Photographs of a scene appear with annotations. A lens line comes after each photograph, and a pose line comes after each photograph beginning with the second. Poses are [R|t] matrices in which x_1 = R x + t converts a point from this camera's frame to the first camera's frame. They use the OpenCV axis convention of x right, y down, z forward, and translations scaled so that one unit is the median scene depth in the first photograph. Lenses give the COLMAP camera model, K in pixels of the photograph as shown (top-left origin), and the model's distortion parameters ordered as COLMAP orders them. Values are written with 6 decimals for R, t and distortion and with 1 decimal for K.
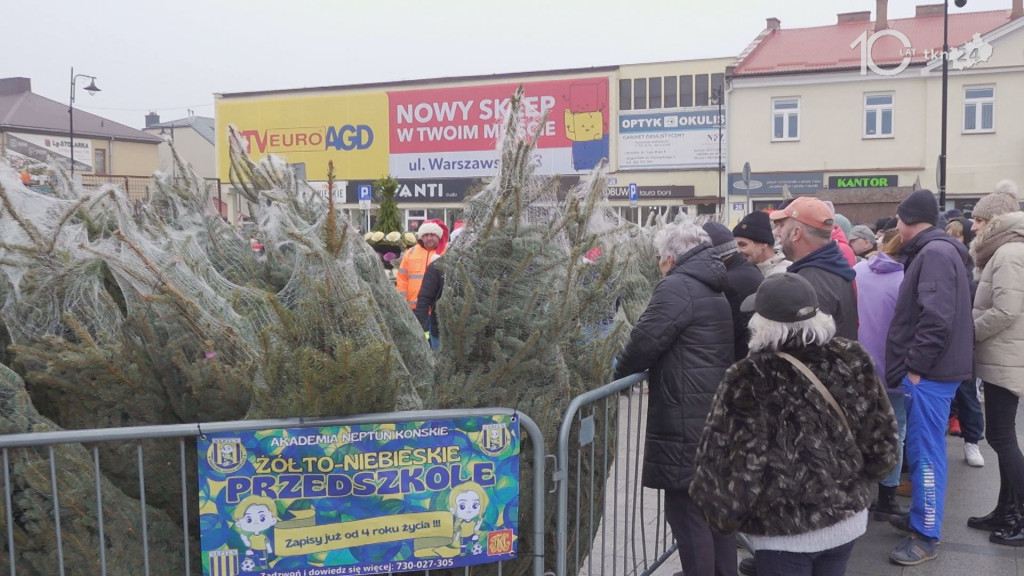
lens RADIAL K [[1004.8, 0, 512.0], [0, 1004.8, 288.0], [0, 0, 1]] dist [0.007666, -0.012409]
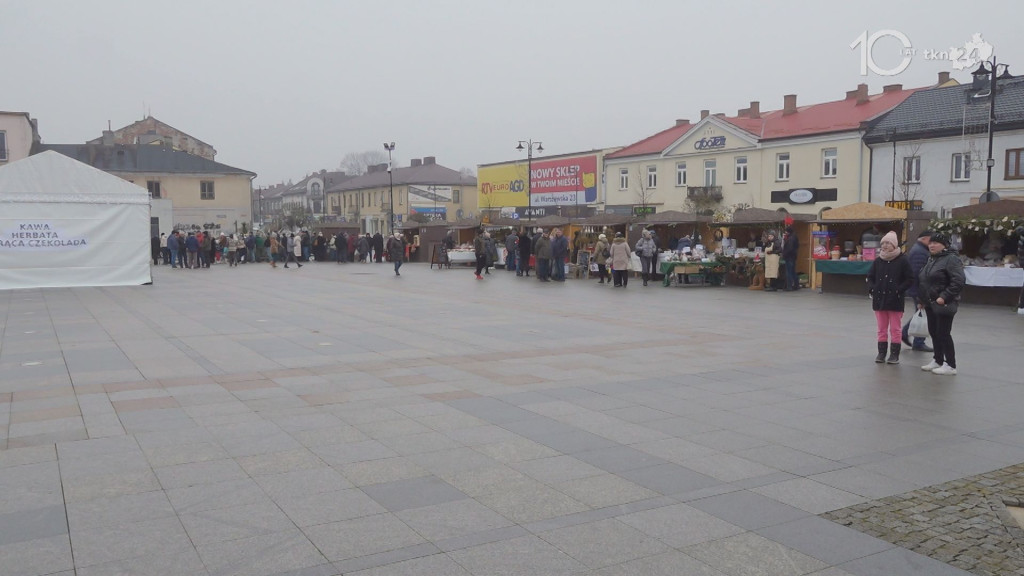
lens RADIAL K [[844.6, 0, 512.0], [0, 844.6, 288.0], [0, 0, 1]] dist [0.003998, 0.002408]
pose [[0.805353, 0.054245, -0.590309, 2.273291], [-0.049683, 0.998477, 0.023970, 0.045923], [0.590710, 0.010024, 0.806822, -1.043768]]
